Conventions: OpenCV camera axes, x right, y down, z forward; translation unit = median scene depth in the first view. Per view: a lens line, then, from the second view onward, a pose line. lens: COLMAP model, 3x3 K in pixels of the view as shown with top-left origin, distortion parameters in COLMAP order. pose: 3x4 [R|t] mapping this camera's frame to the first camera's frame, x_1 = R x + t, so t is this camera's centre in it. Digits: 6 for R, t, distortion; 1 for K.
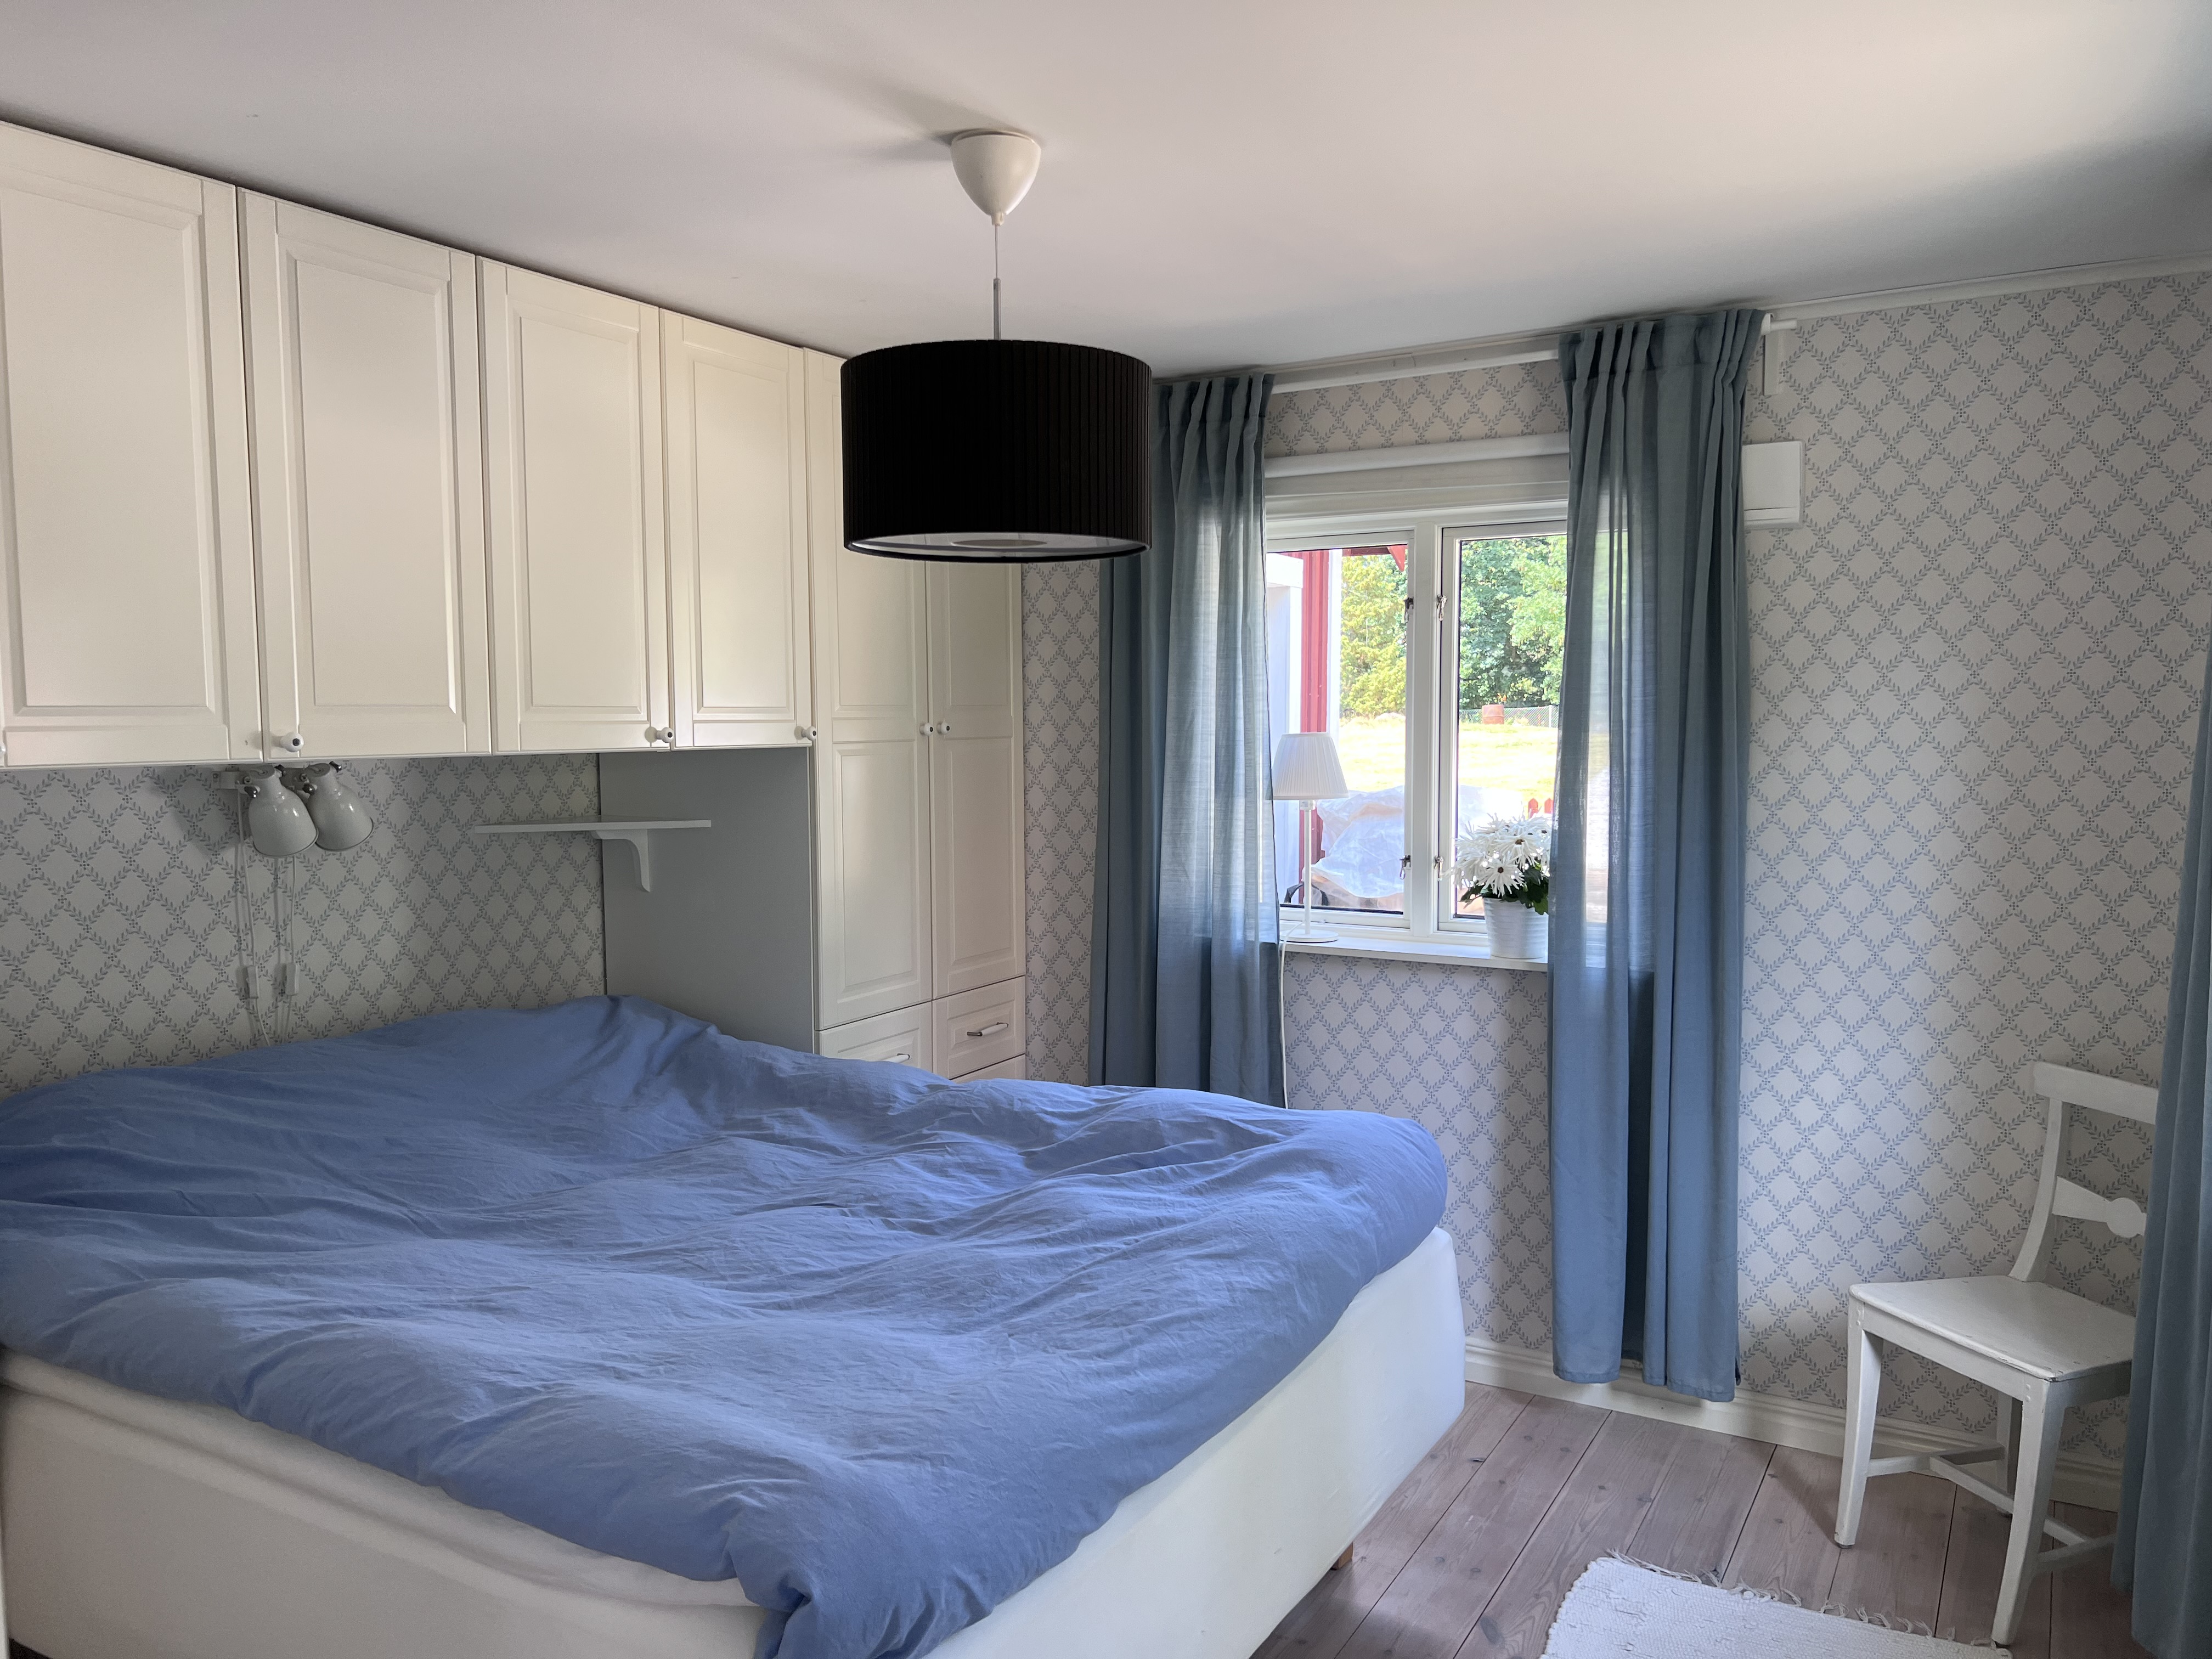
lens RADIAL K [[1663.7, 0, 1109.8], [0, 1663.7, 828.9], [0, 0, 1]] dist [0.013967, 0.002509]
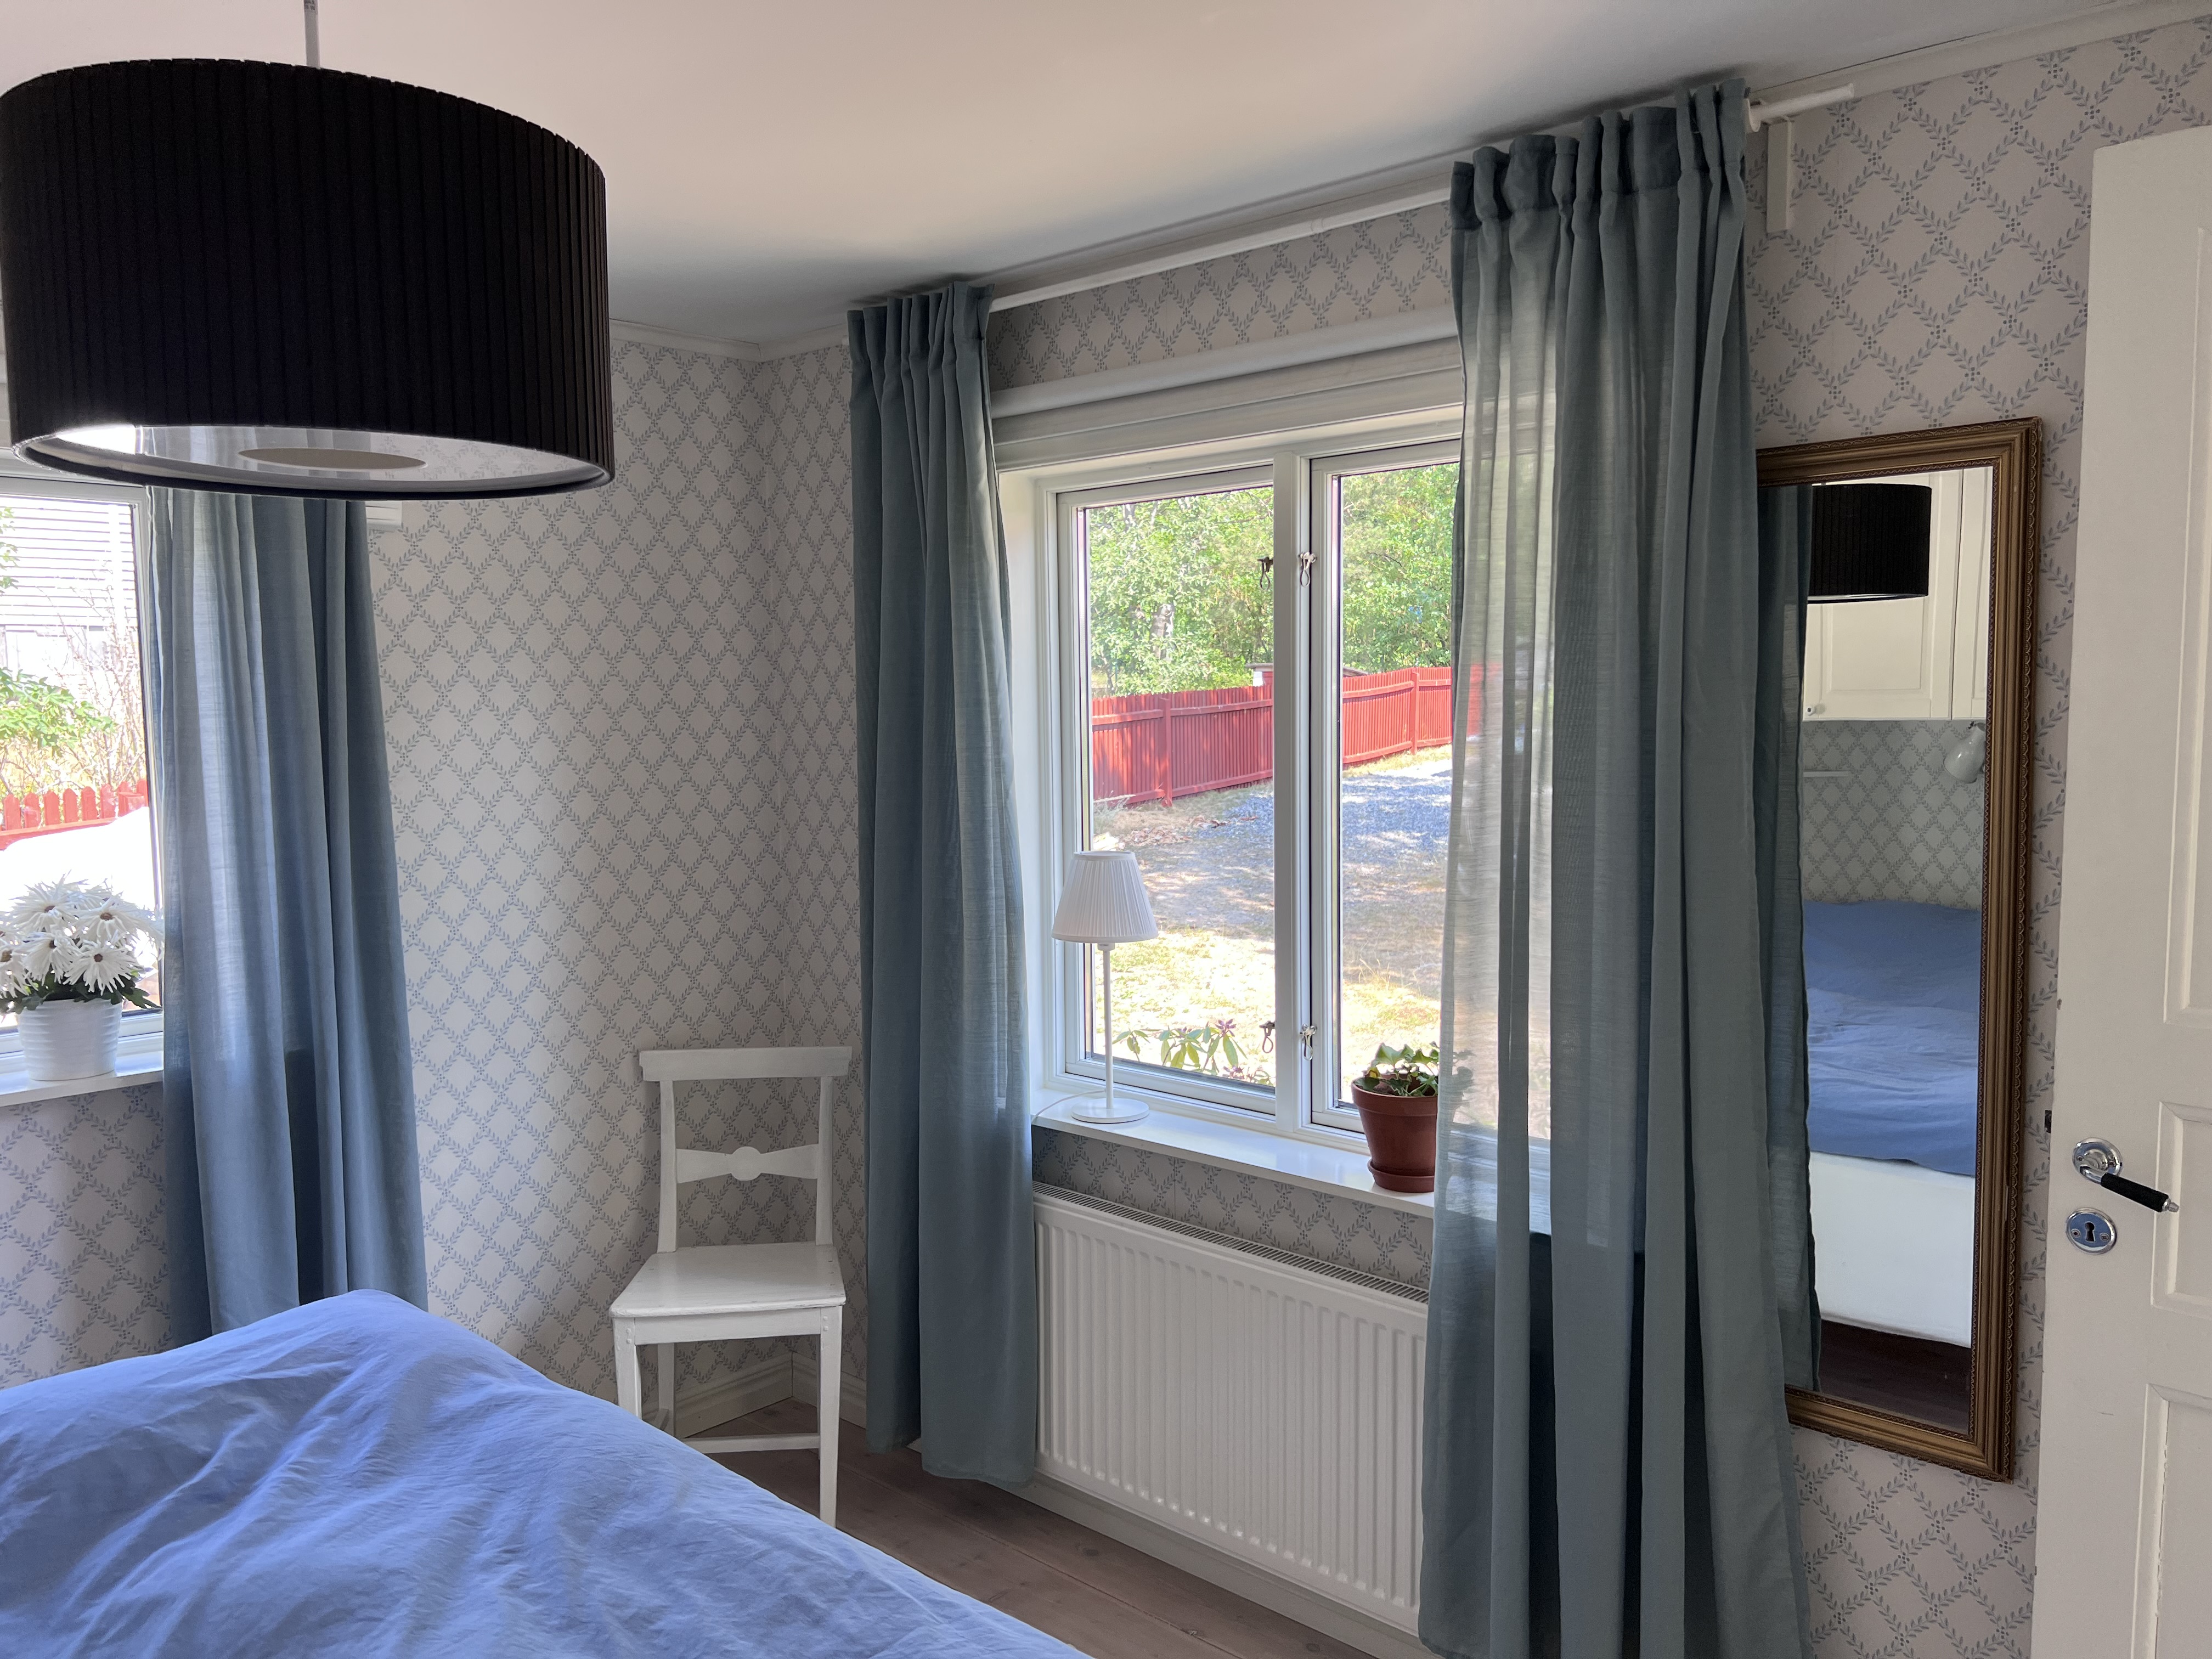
lens RADIAL K [[1663.7, 0, 1110.6], [0, 1663.7, 838.2], [0, 0, 1]] dist [0.013967, 0.002509]
pose [[0.210388, -0.079471, 0.974382, -0.412440], [0.077195, 0.994929, 0.064479, -0.043869], [-0.974565, 0.061652, 0.215456, 0.445557]]
